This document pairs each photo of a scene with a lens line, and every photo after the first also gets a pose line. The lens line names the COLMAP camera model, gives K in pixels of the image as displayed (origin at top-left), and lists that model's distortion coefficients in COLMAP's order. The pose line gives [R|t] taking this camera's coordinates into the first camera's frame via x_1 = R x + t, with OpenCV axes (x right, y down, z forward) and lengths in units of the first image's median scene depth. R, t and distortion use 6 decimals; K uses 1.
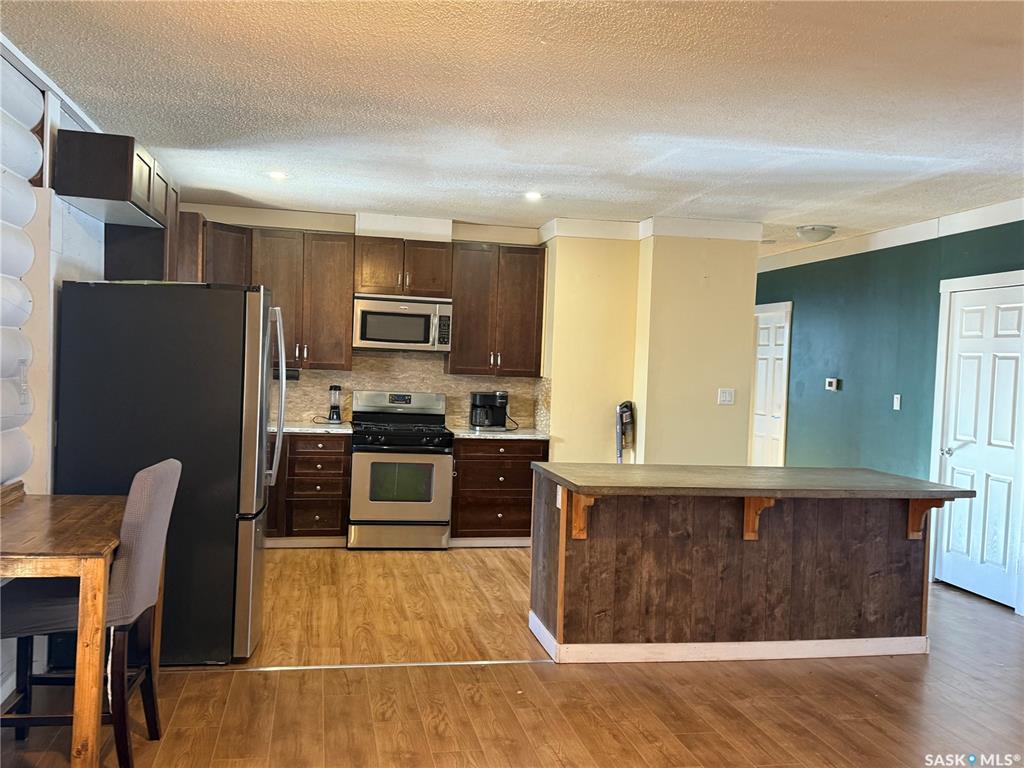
lens RADIAL K [[936.8, 0, 506.4], [0, 936.8, 386.2], [0, 0, 1]] dist [0.088384, 0.000000]
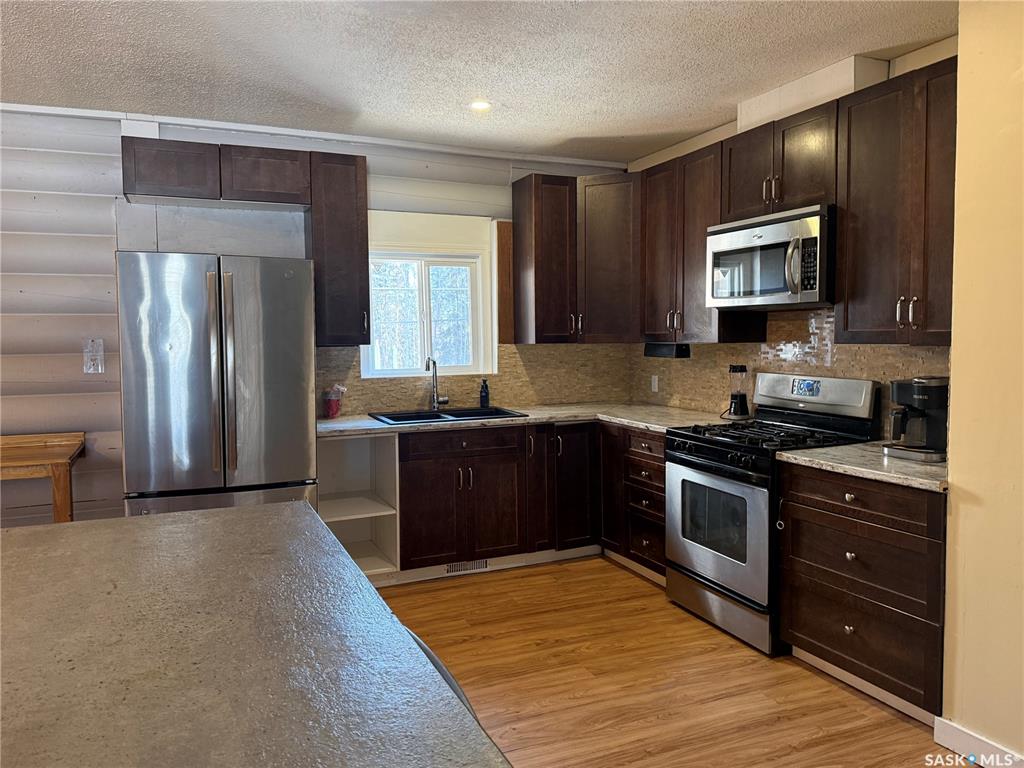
lens RADIAL K [[745.0, 0, 507.5], [0, 745.0, 385.1], [0, 0, 1]] dist [0.012496, -0.017091]
pose [[0.206238, 0.025175, -0.978178, 0.432136], [-0.011278, 0.999664, 0.023350, 0.004113], [0.978437, 0.006216, 0.206453, 0.963280]]
